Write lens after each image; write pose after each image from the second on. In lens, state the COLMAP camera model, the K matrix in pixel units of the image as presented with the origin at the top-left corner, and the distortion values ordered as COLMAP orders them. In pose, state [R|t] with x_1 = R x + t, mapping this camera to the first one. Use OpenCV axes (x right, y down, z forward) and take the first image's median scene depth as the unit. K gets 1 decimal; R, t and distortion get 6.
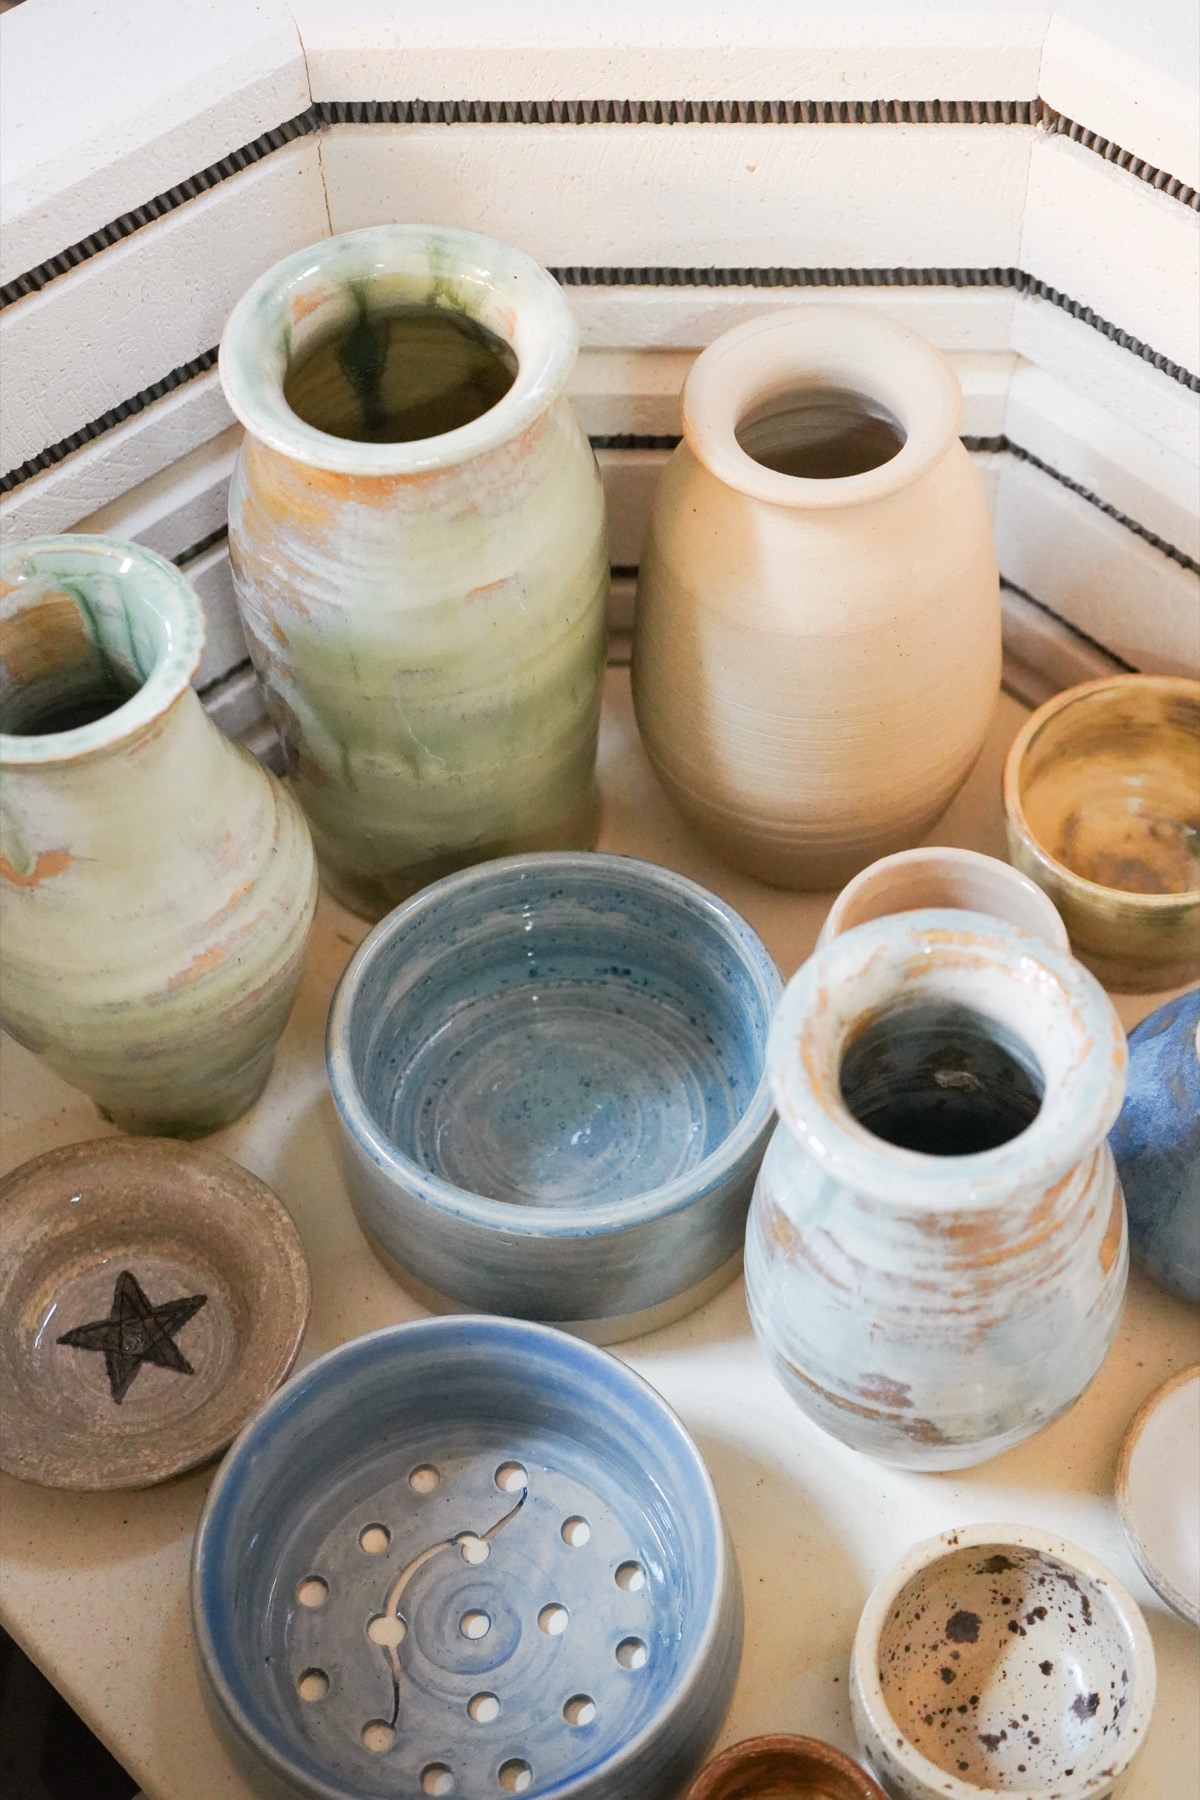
lens RADIAL K [[2693.8, 0, 604.0], [0, 2693.8, 906.9], [0, 0, 1]] dist [-0.006093, 0.000000]
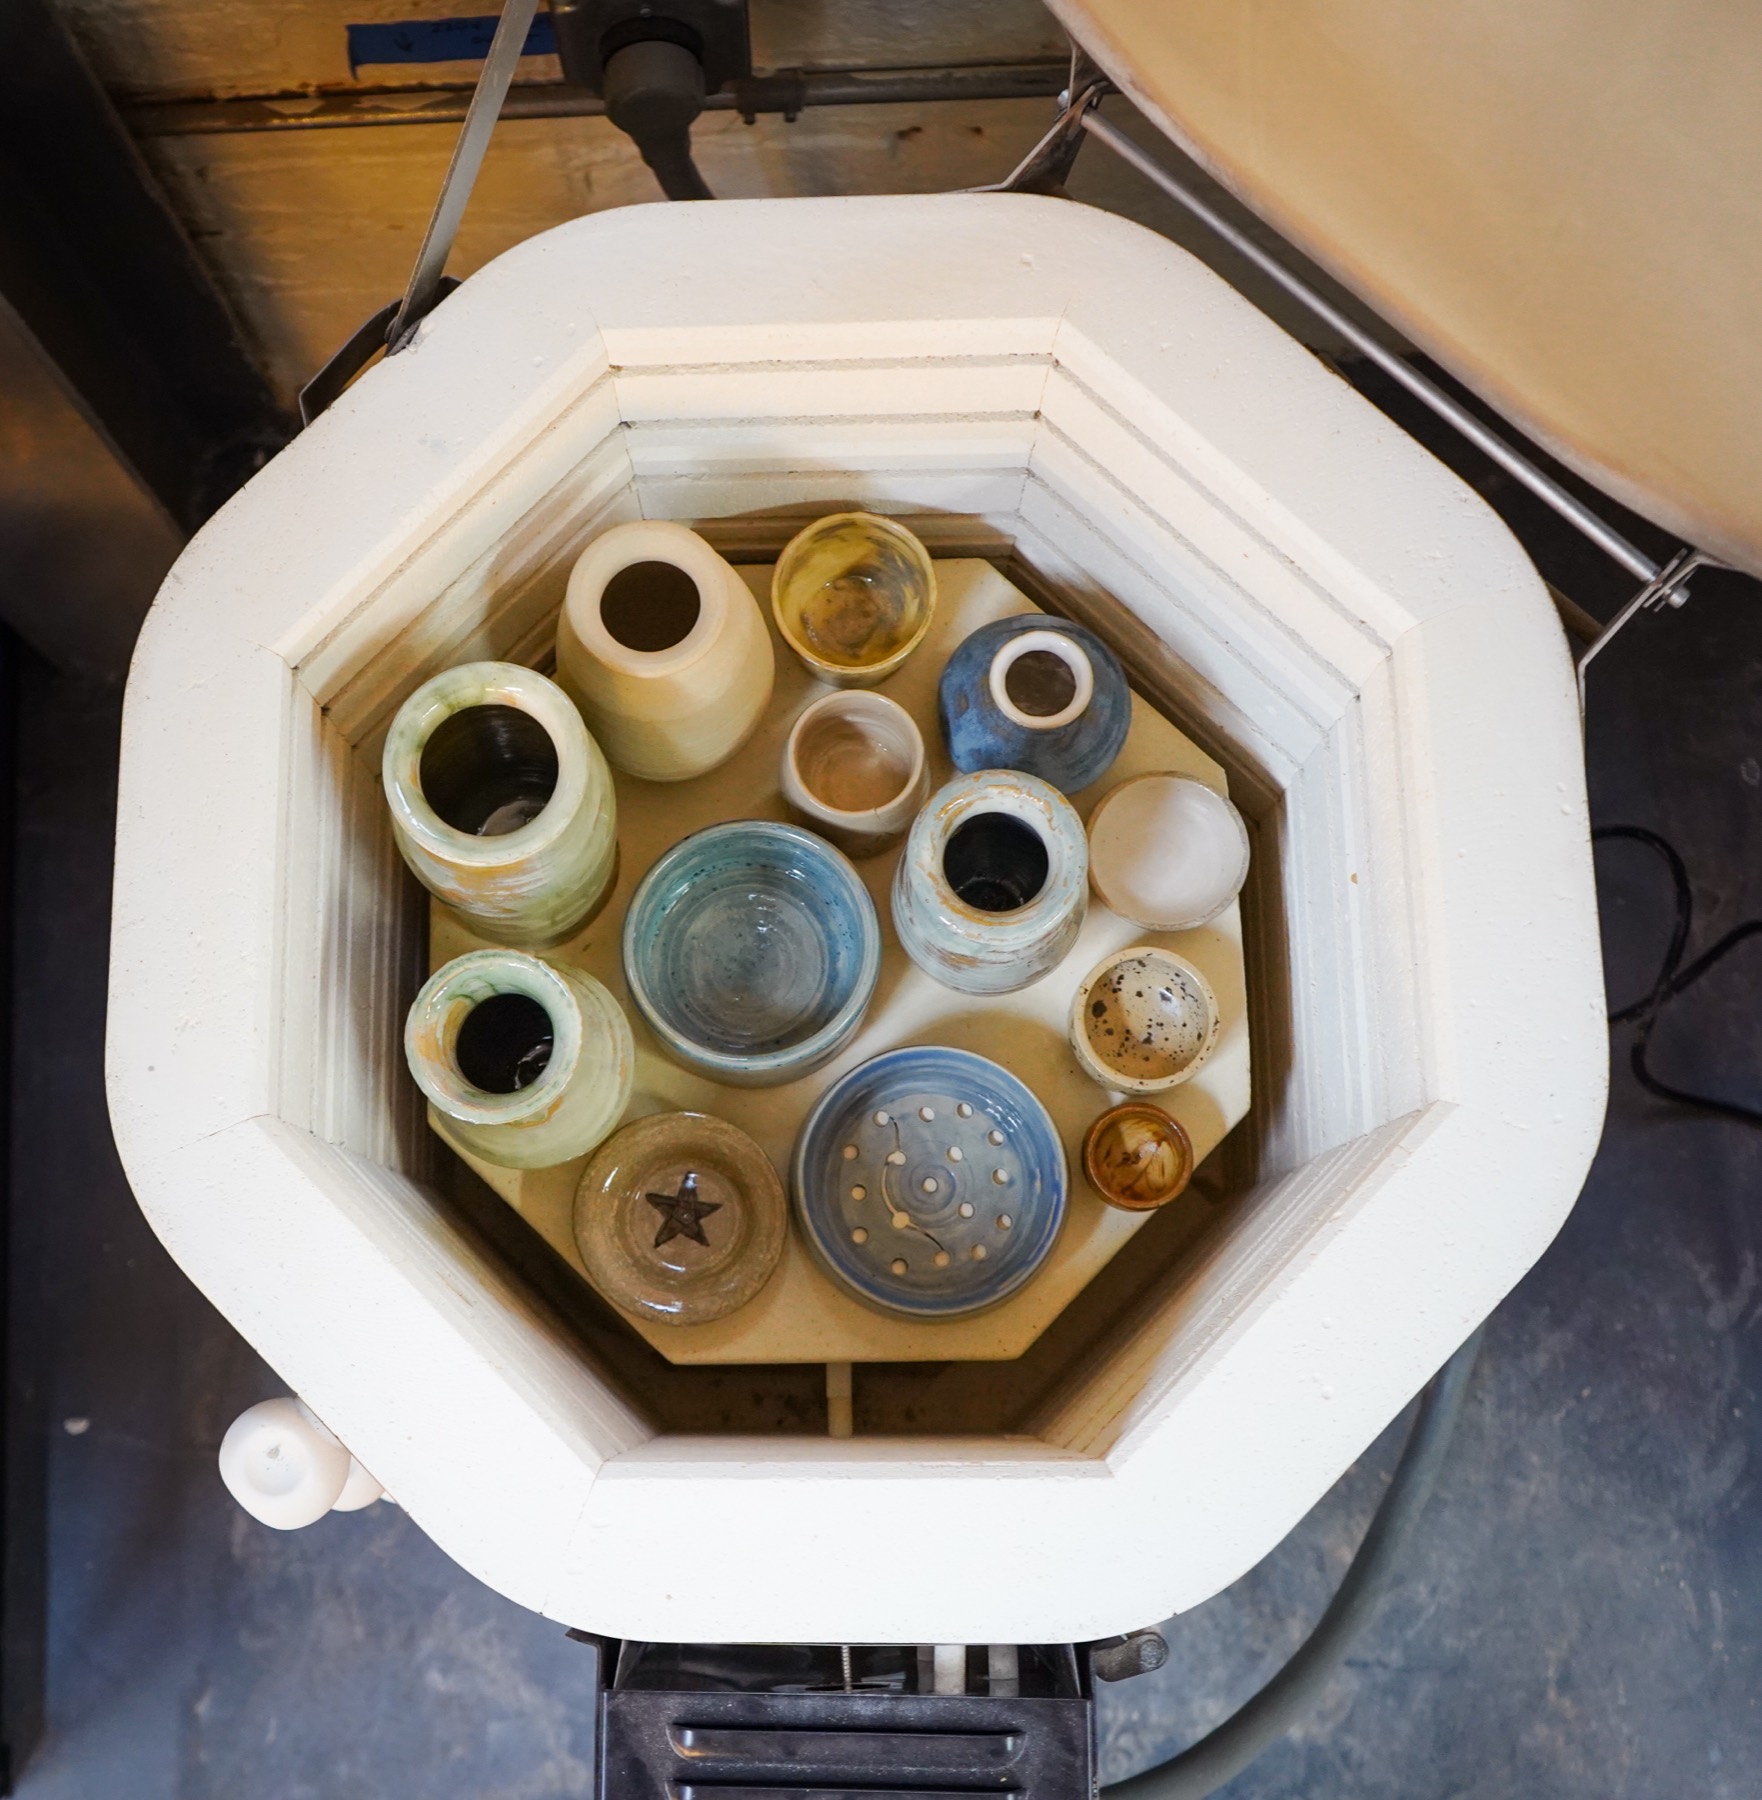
lens RADIAL K [[2193.3, 0, 681.1], [0, 2193.3, 912.6], [0, 0, 1]] dist [-0.028949, 0.000000]
pose [[0.679613, -0.718273, 0.149031, -0.258723], [0.603956, 0.663174, 0.442083, -0.661828], [-0.416370, -0.210436, 0.884507, -0.288691]]
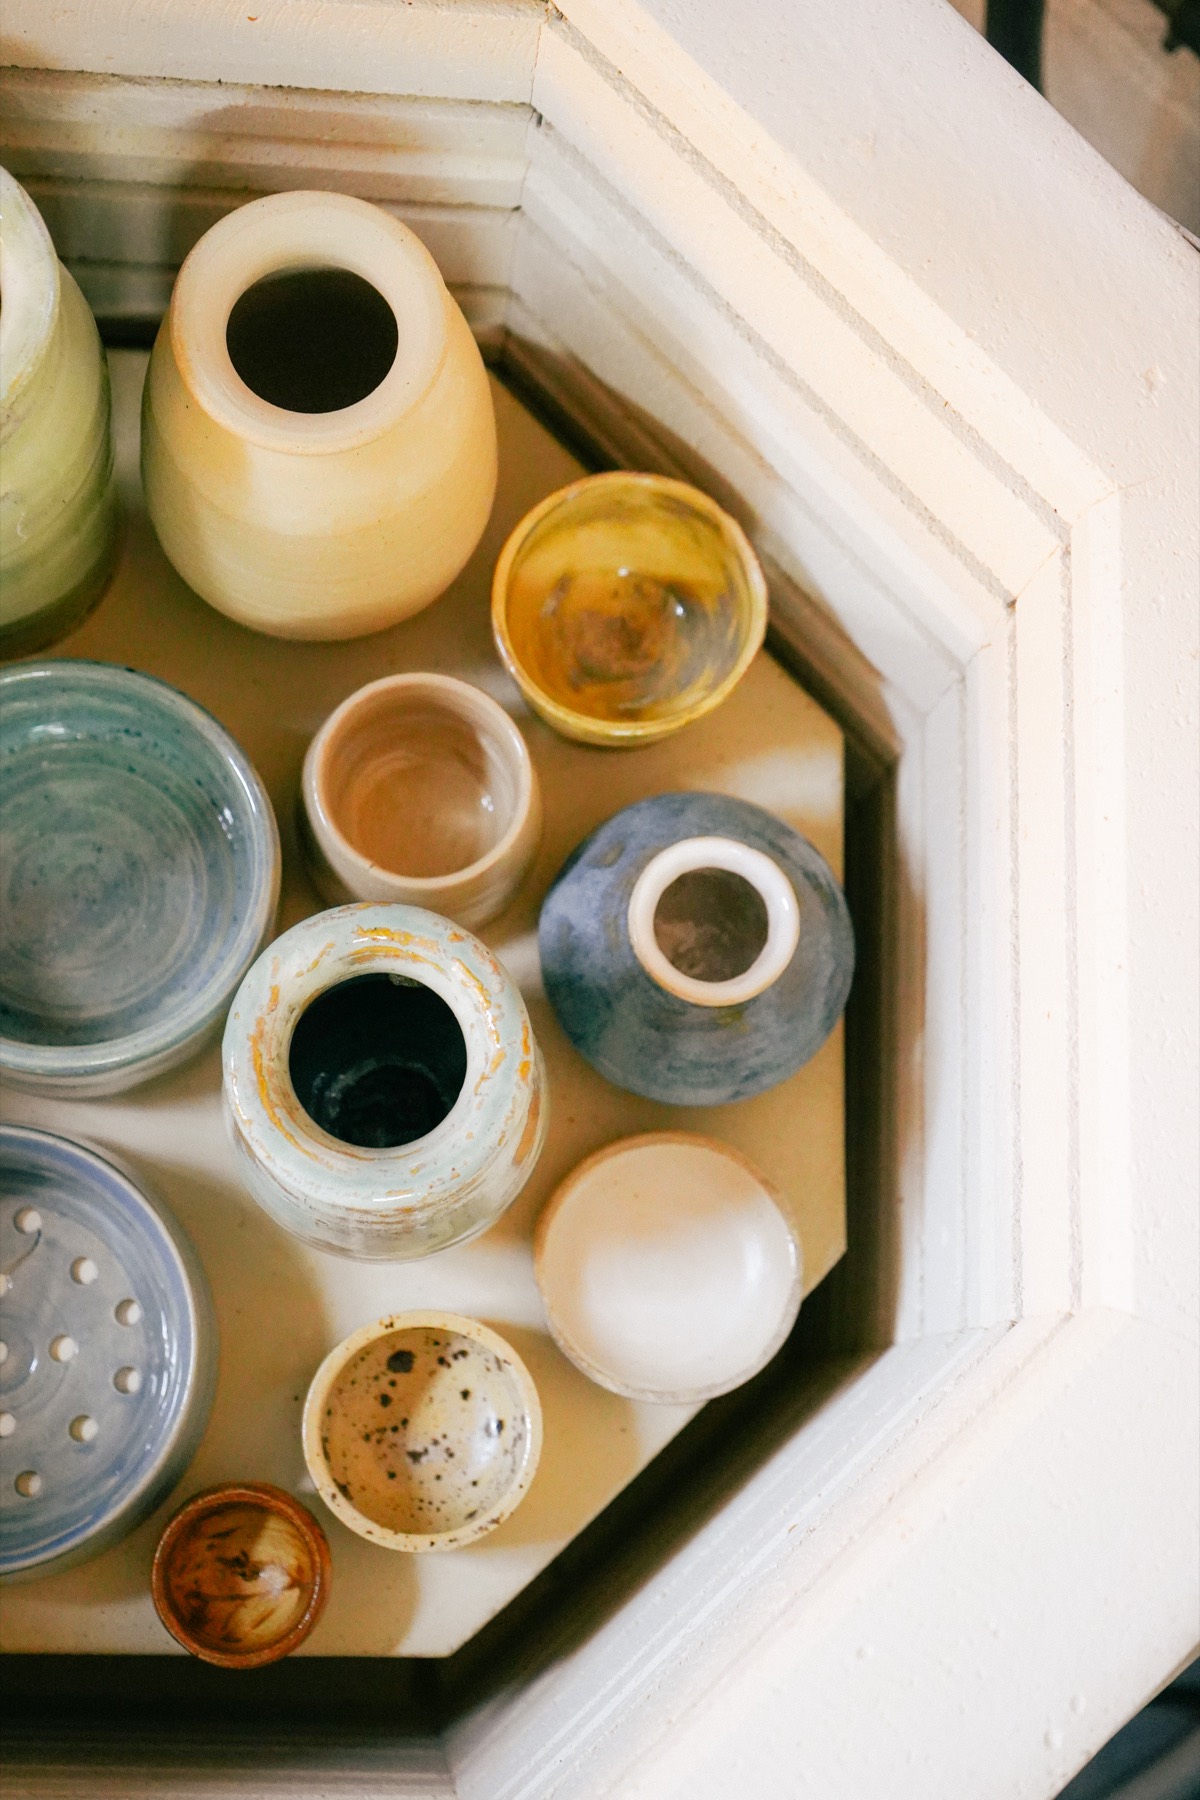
lens RADIAL K [[2645.3, 0, 601.1], [0, 2645.3, 893.9], [0, 0, 1]] dist [-0.009648, 0.000000]
pose [[0.992168, 0.012768, 0.124253, 0.068507], [-0.065870, 0.898681, 0.433628, -0.432890], [-0.106128, -0.438416, 0.892484, 0.008234]]
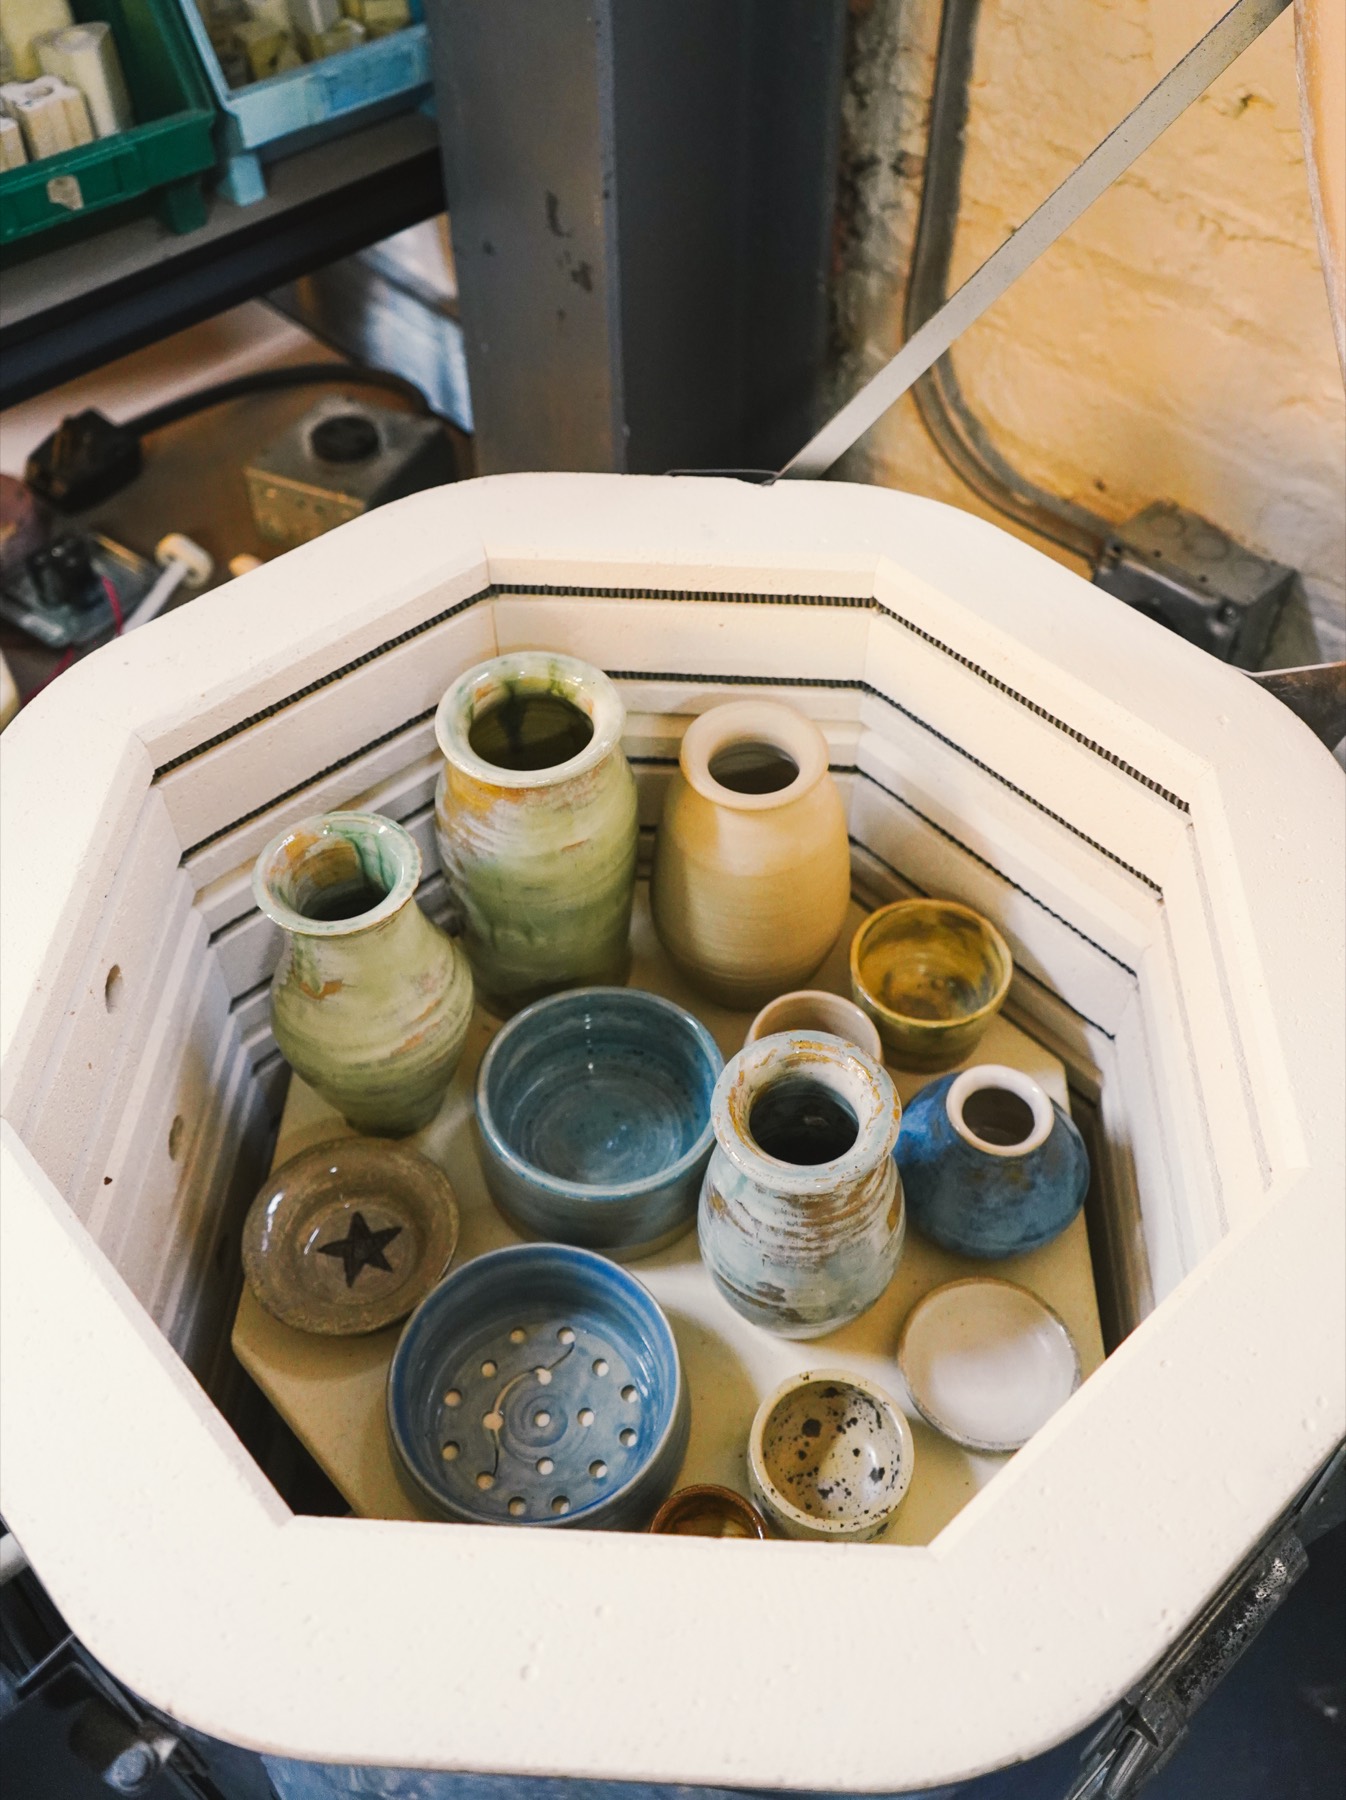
lens RADIAL K [[1675.8, 0, 673.8], [0, 1675.8, 796.5], [0, 0, 1]] dist [0.003065, 0.000000]
pose [[0.999269, 0.035441, 0.014304, 0.009044], [-0.033626, 0.993174, -0.111688, -0.024289], [-0.018164, 0.111125, 0.993640, -0.160019]]
